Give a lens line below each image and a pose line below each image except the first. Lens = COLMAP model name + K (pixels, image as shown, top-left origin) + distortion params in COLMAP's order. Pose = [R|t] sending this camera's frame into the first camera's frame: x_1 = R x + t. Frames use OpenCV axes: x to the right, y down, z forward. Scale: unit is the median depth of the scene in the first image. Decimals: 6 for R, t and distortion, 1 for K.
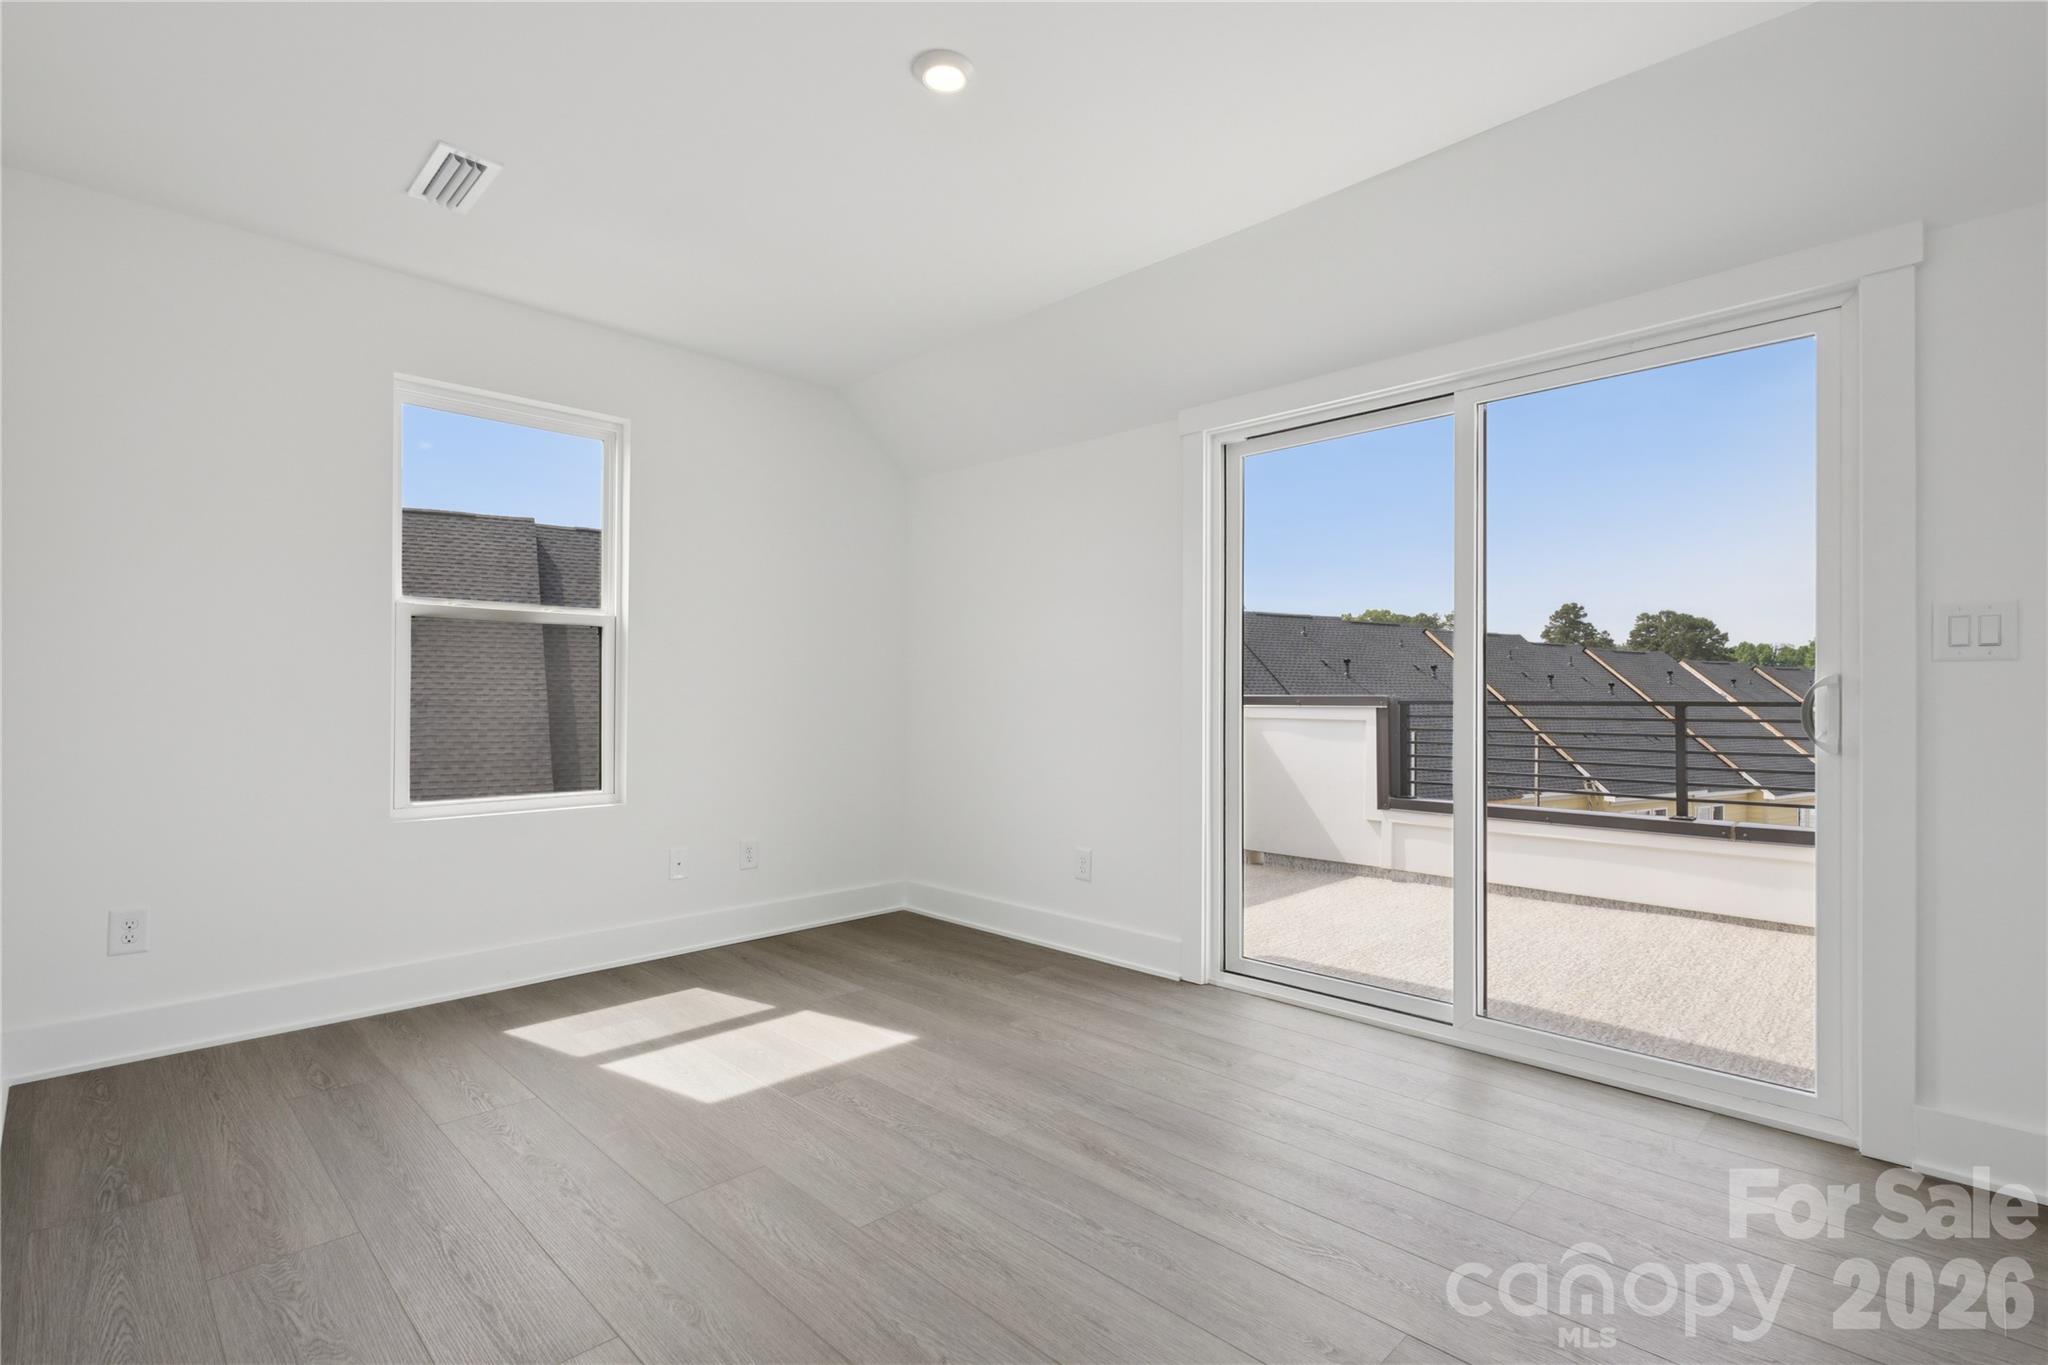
lens RADIAL K [[978.6, 0, 1024.3], [0, 978.6, 688.5], [0, 0, 1]] dist [0.002831, 0.000272]
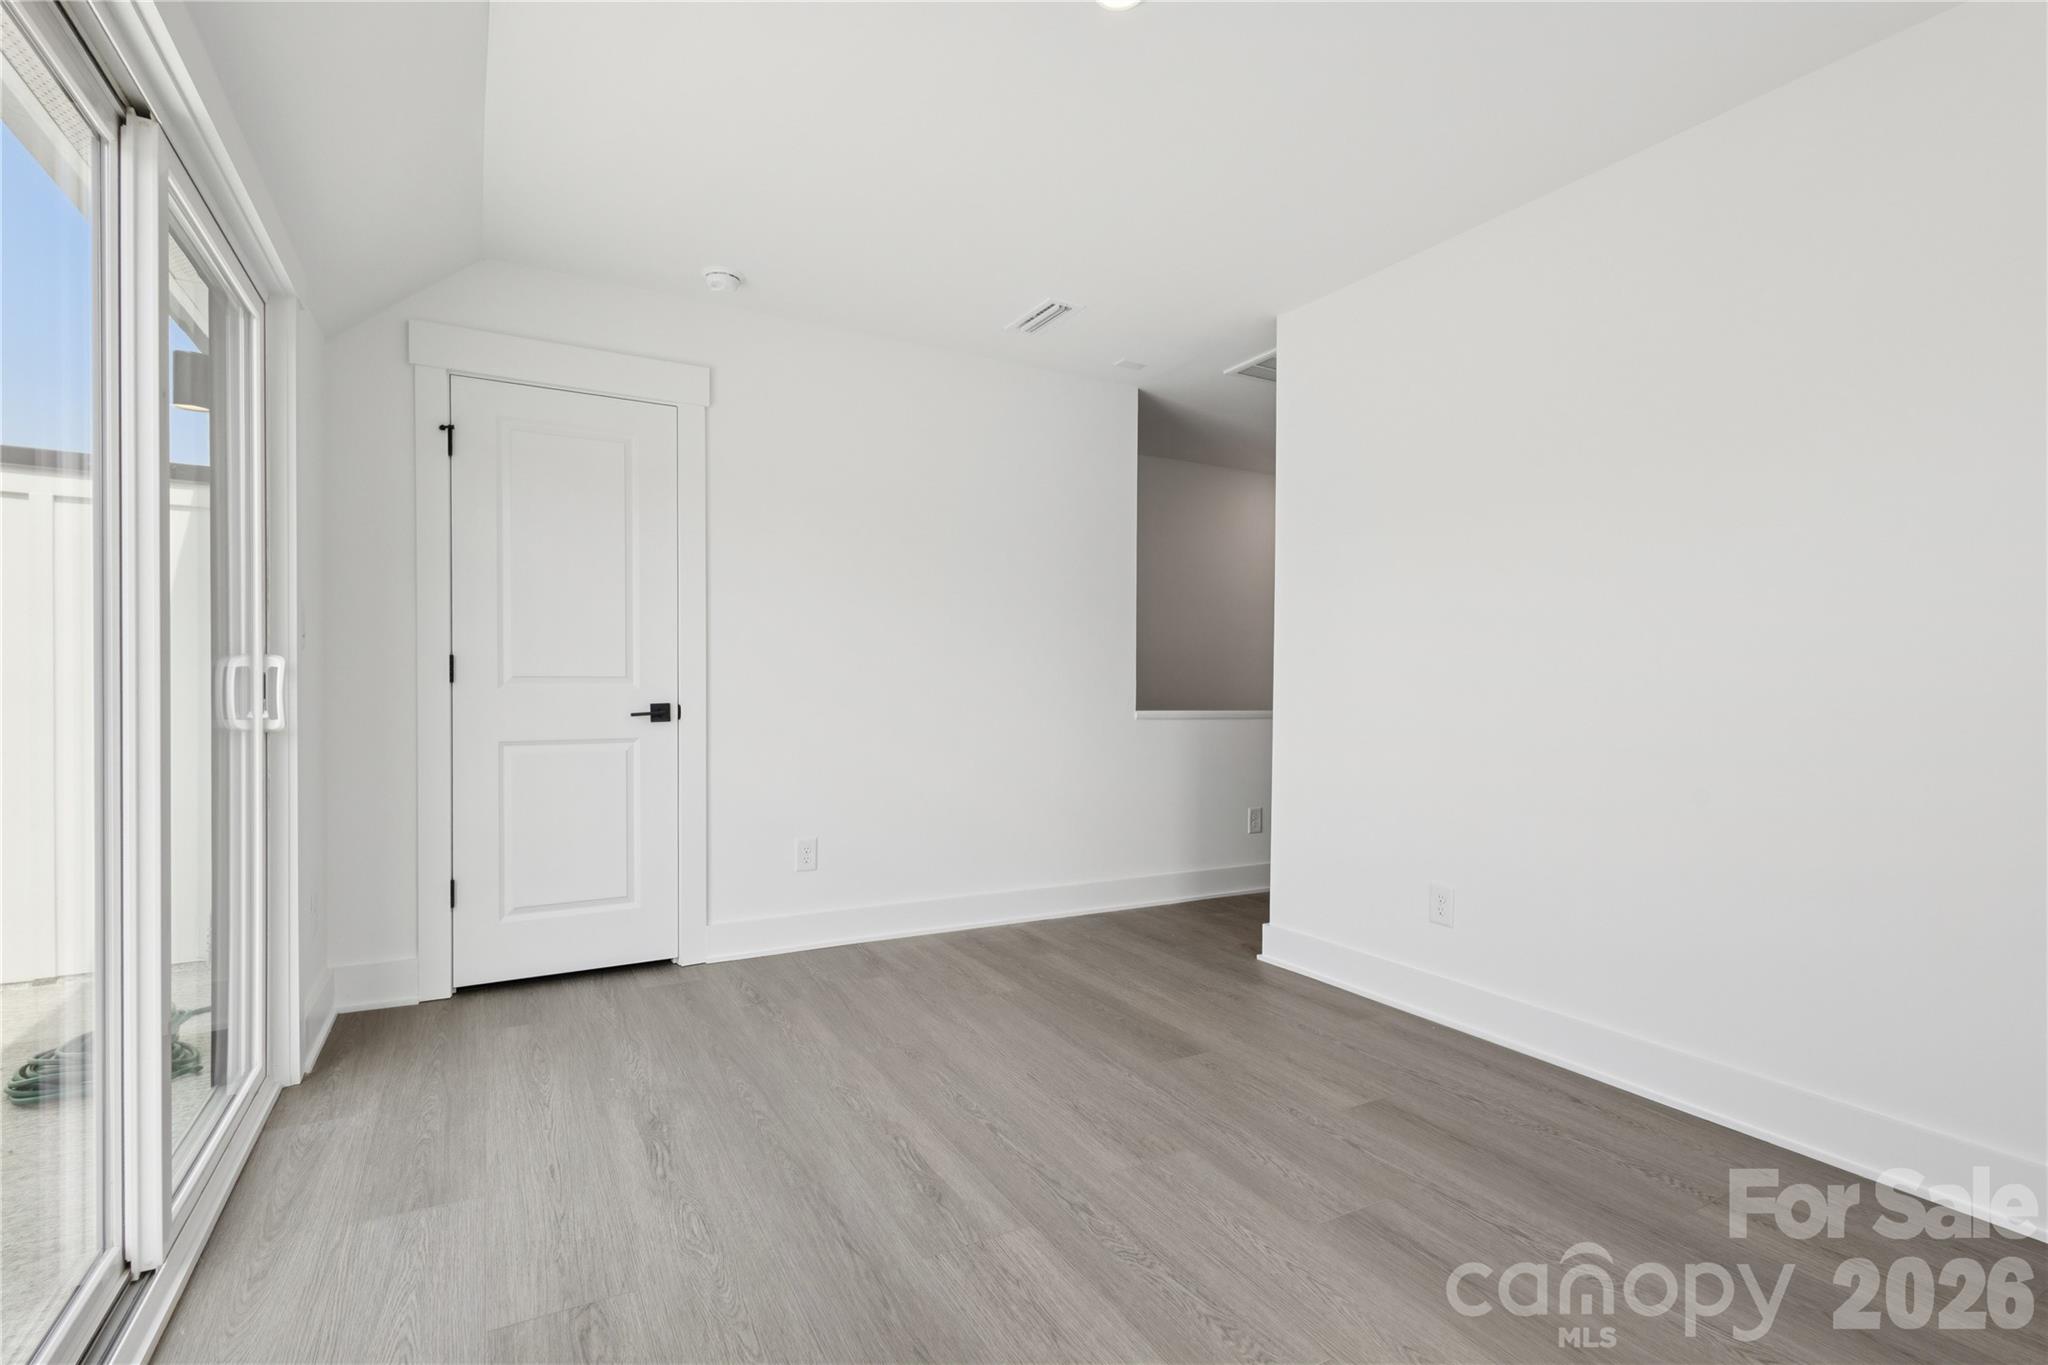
lens RADIAL K [[978.6, 0, 1025.1], [0, 978.6, 687.0], [0, 0, 1]] dist [0.002831, 0.000272]
pose [[-0.964078, -0.019528, 0.264900, -0.247940], [-0.020765, 0.999783, -0.001873, 0.009666], [-0.264806, -0.007306, -0.964274, 1.934019]]
